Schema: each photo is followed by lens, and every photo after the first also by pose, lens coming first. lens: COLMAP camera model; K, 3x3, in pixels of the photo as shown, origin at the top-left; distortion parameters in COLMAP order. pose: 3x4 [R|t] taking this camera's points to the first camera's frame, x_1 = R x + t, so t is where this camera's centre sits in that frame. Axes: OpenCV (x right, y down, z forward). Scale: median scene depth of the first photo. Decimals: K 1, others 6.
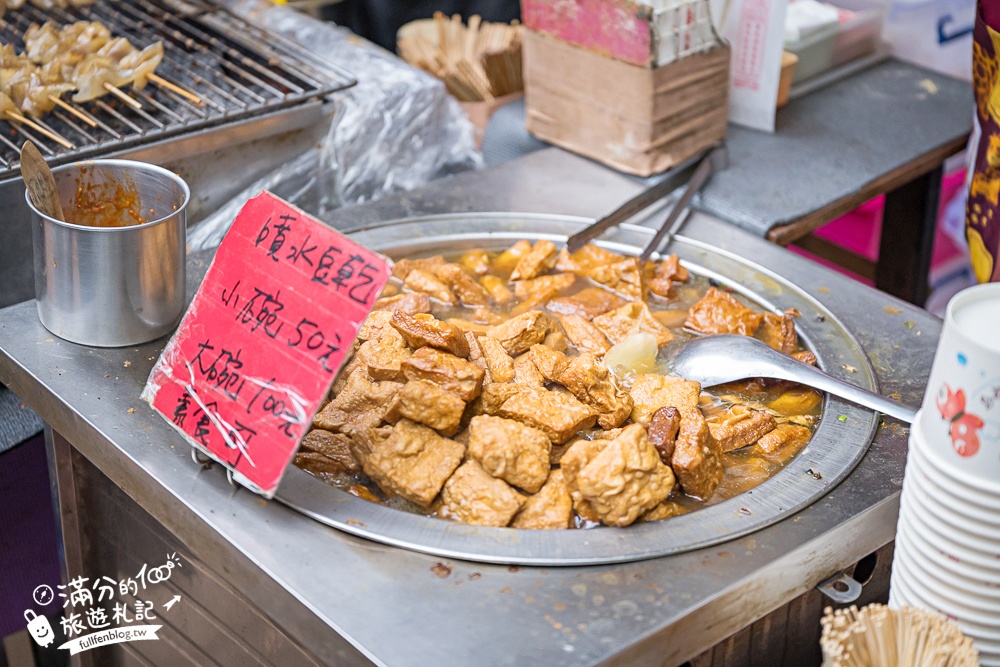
lens RADIAL K [[1593.2, 0, 500.0], [0, 1593.2, 333.5], [0, 0, 1]] dist [-0.046852, -0.068849]
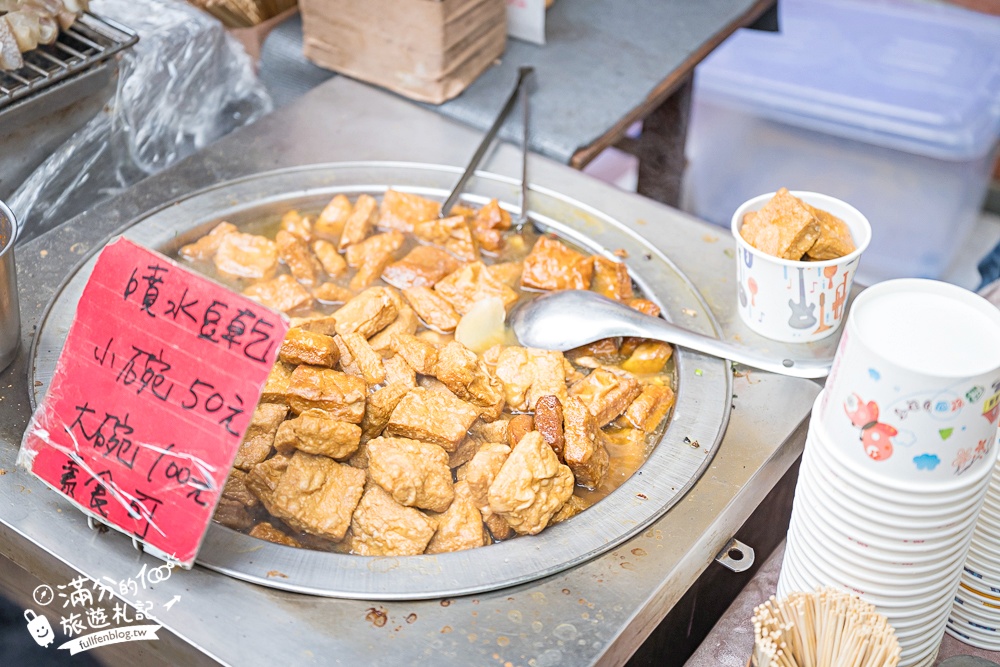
lens RADIAL K [[1484.3, 0, 500.0], [0, 1484.3, 333.5], [0, 0, 1]] dist [-0.026864, 0.019763]
pose [[0.970682, -0.125528, 0.204986, -0.120770], [0.091327, 0.981454, 0.168547, -0.164316], [-0.222342, -0.144885, 0.964143, 0.097406]]
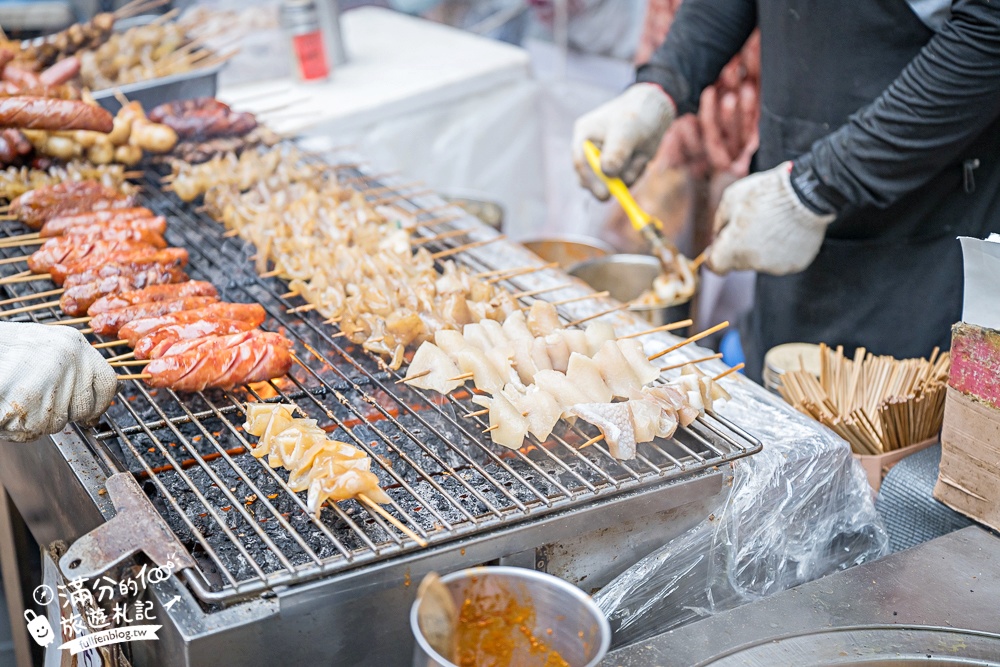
lens RADIAL K [[1484.3, 0, 500.0], [0, 1484.3, 333.5], [0, 0, 1]] dist [-0.026864, 0.019763]
pose [[0.989483, 0.057804, -0.132596, -0.182517], [-0.073585, 0.990357, -0.117379, -0.165097], [0.124532, 0.125902, 0.984195, 0.271028]]
